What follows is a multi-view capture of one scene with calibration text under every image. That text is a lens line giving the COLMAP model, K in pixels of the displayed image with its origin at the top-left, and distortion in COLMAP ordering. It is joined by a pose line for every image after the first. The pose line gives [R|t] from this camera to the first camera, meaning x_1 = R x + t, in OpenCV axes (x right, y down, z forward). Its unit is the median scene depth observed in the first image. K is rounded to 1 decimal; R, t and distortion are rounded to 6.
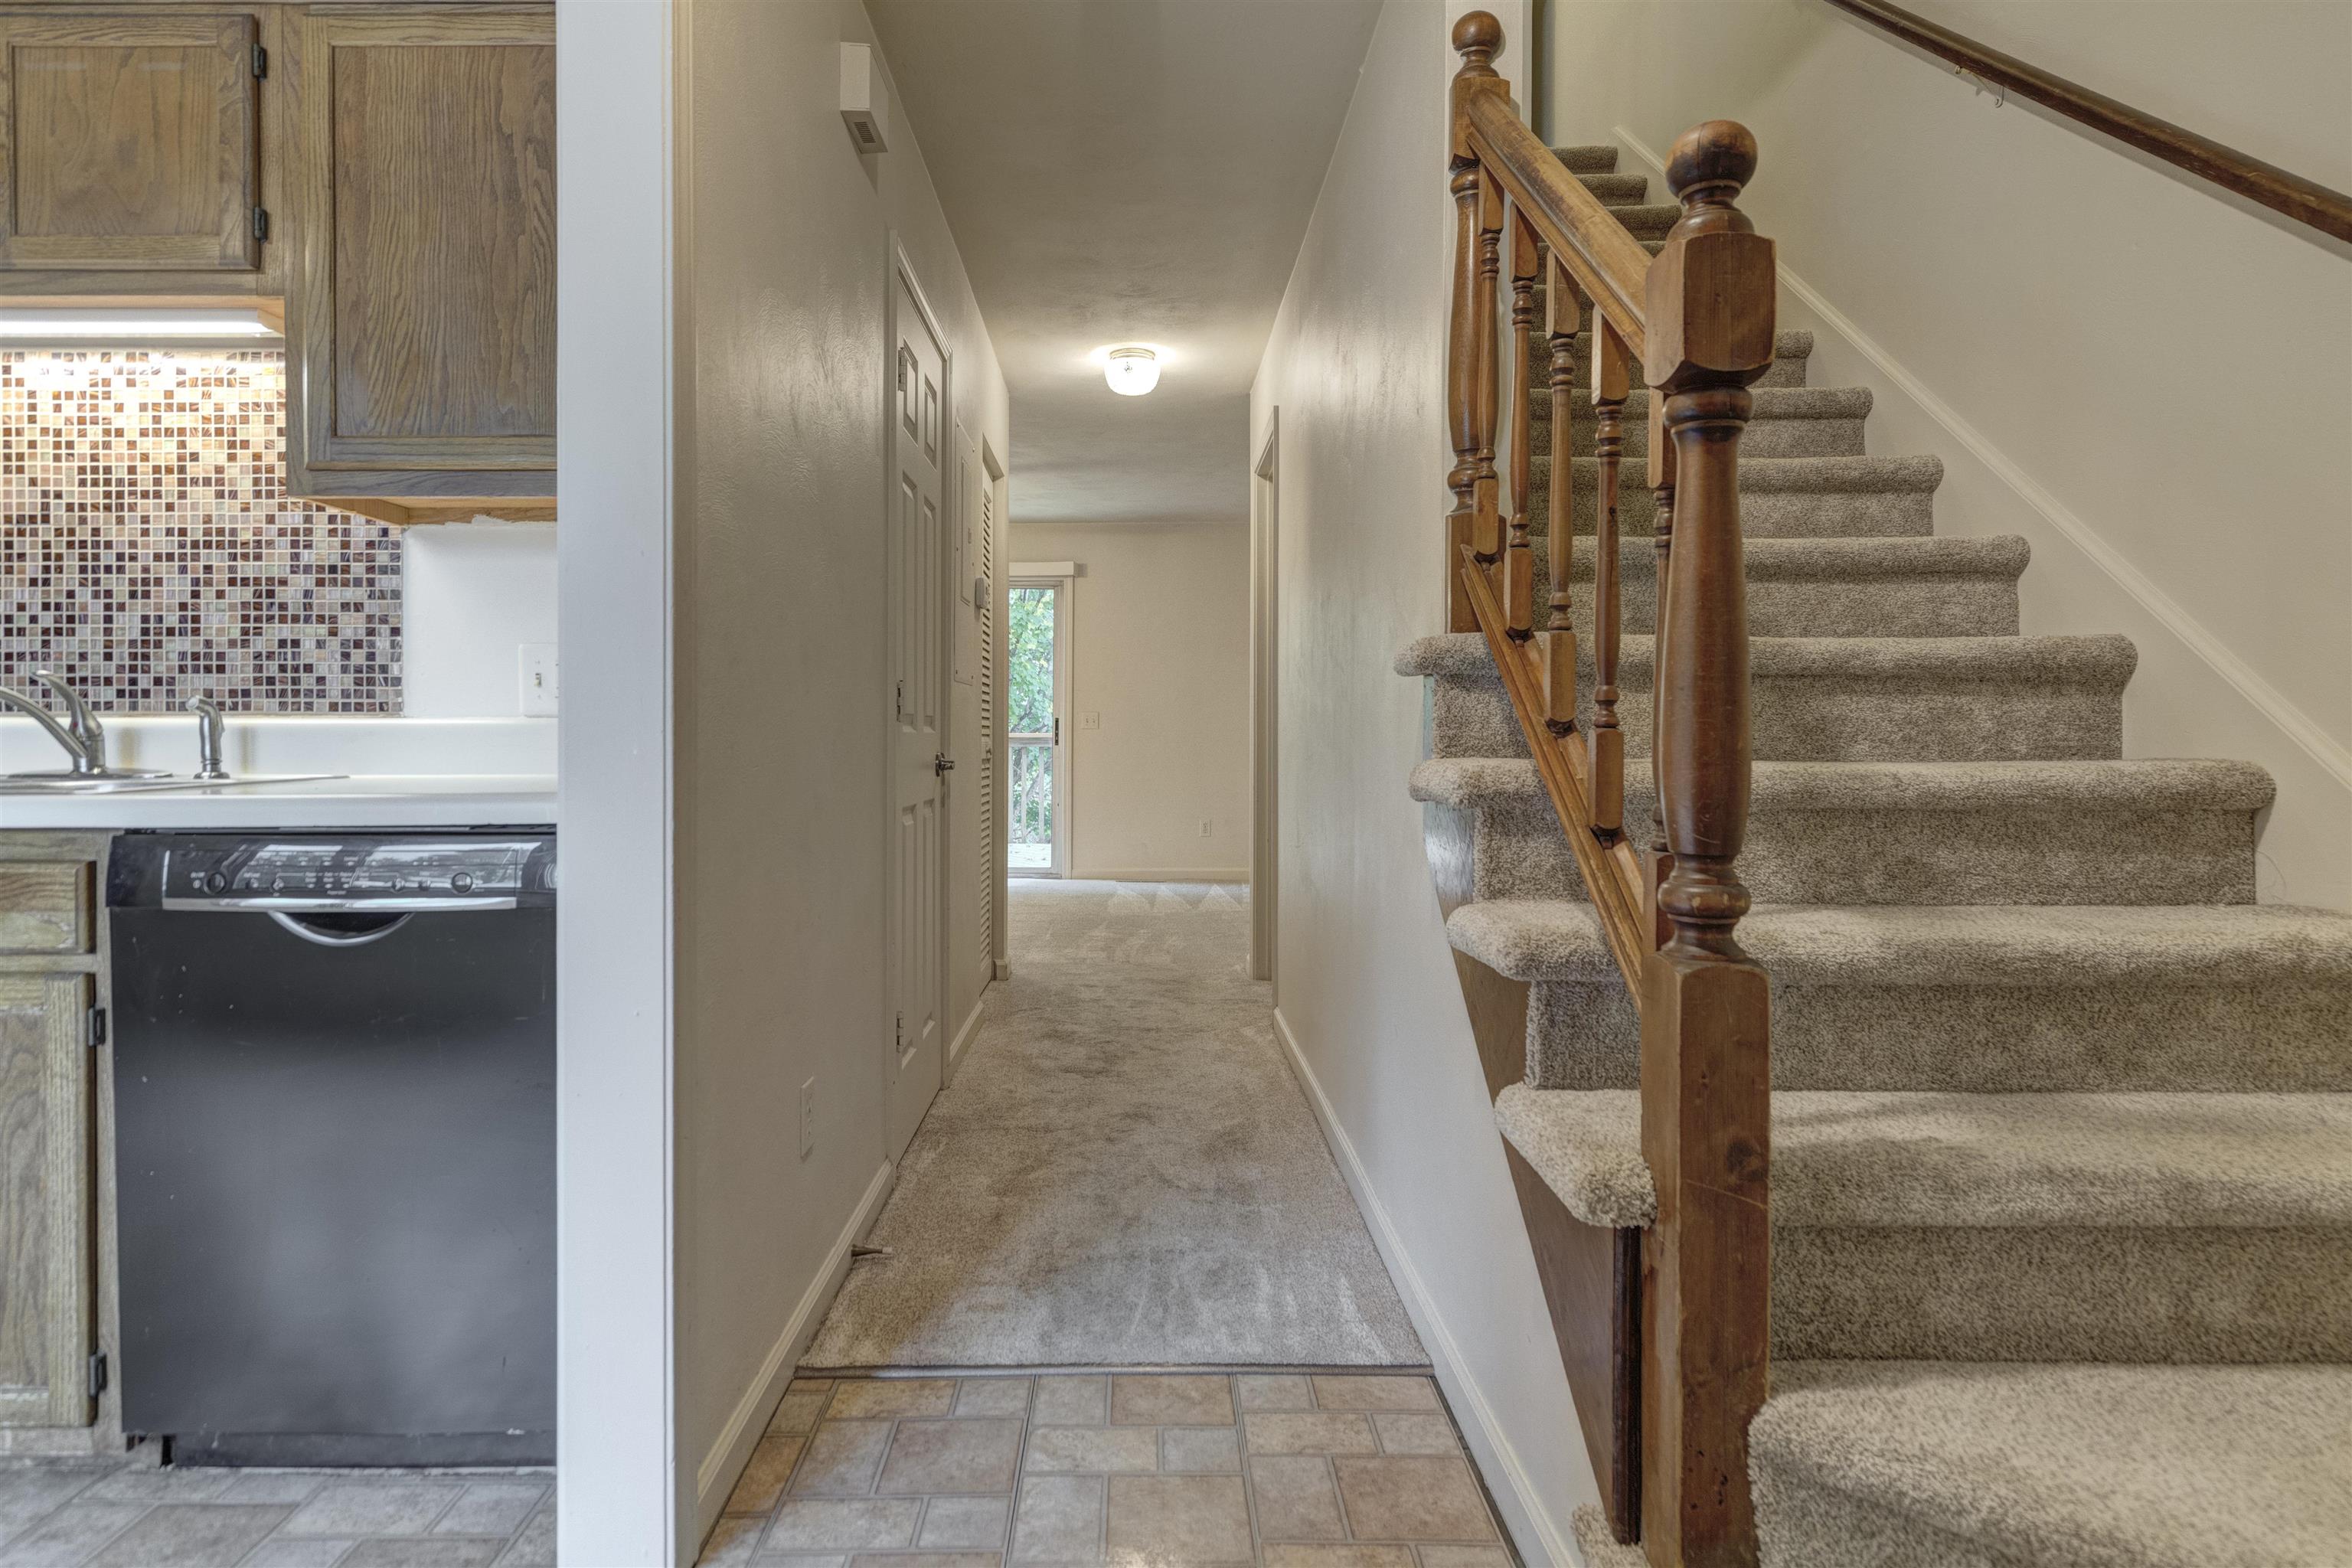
lens RADIAL K [[1276.7, 0, 1103.4], [0, 1276.7, 729.7], [0, 0, 1]] dist [0.009700, -0.000645]
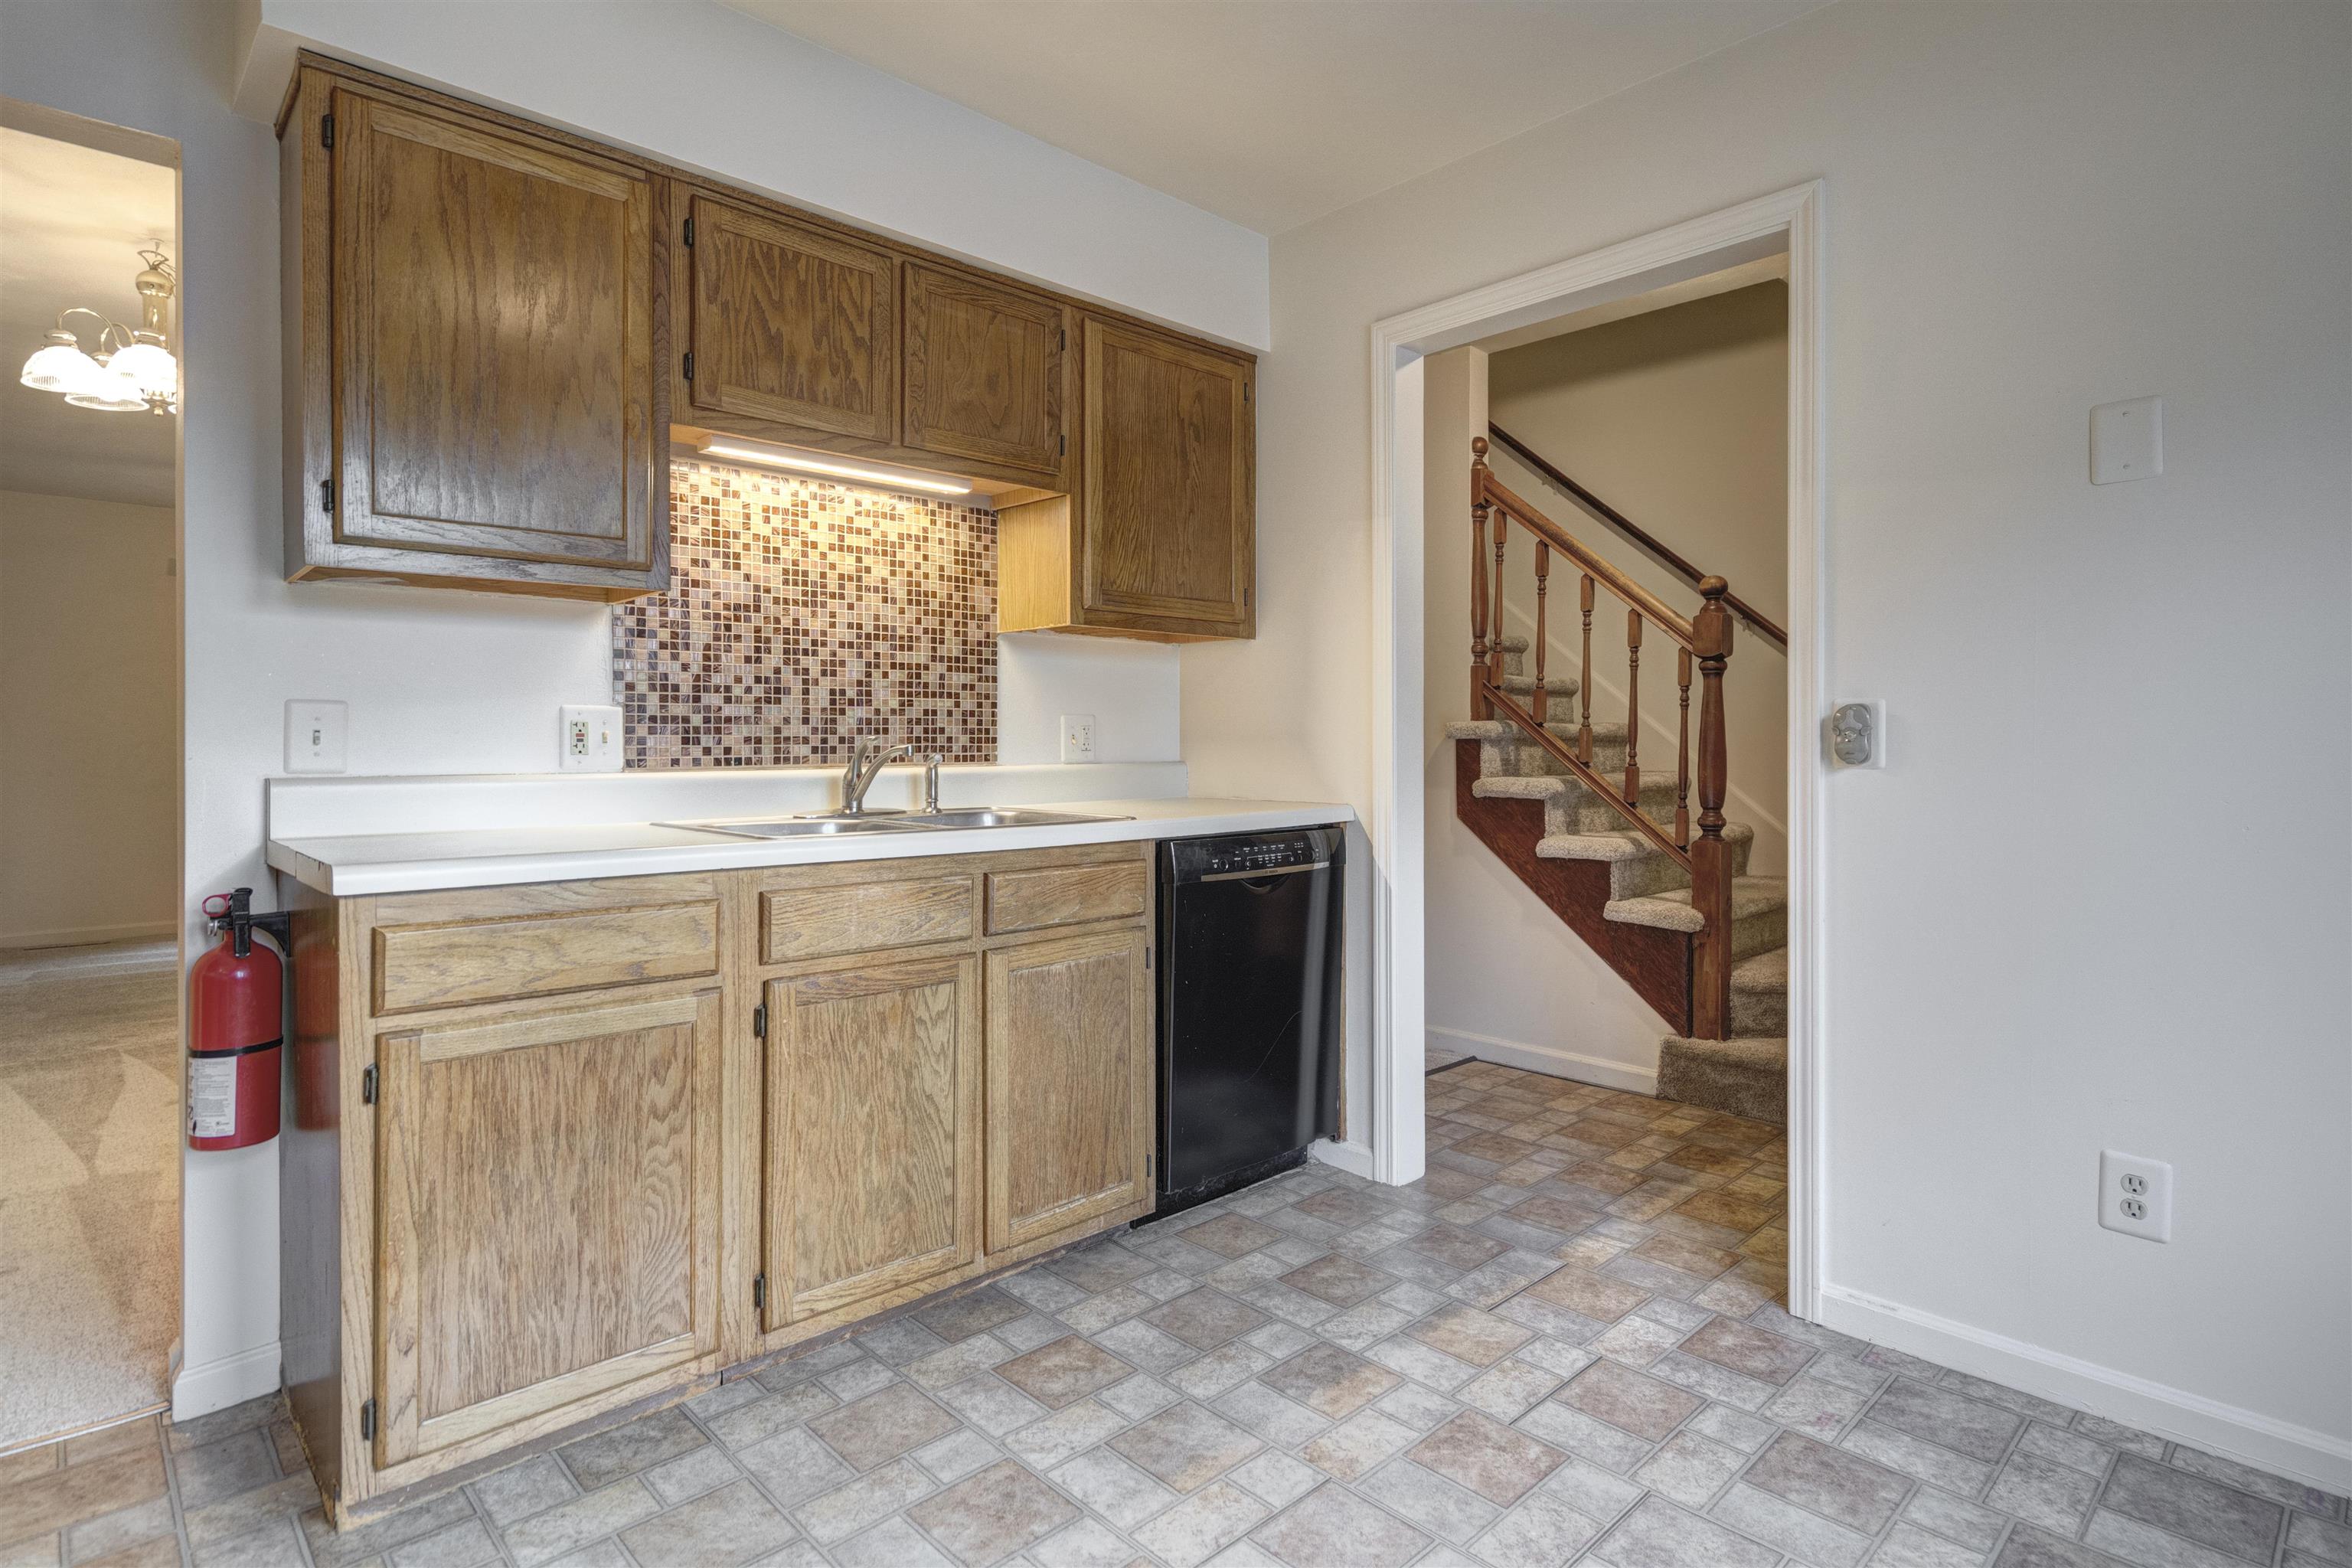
lens RADIAL K [[1185.3, 0, 1180.2], [0, 1185.3, 743.4], [0, 0, 1]] dist [0.001935, 0.000917]
pose [[0.724617, -0.003063, 0.689144, -1.314752], [0.002015, 0.999995, 0.002325, -0.036684], [-0.689148, -0.000296, 0.724620, -0.102748]]
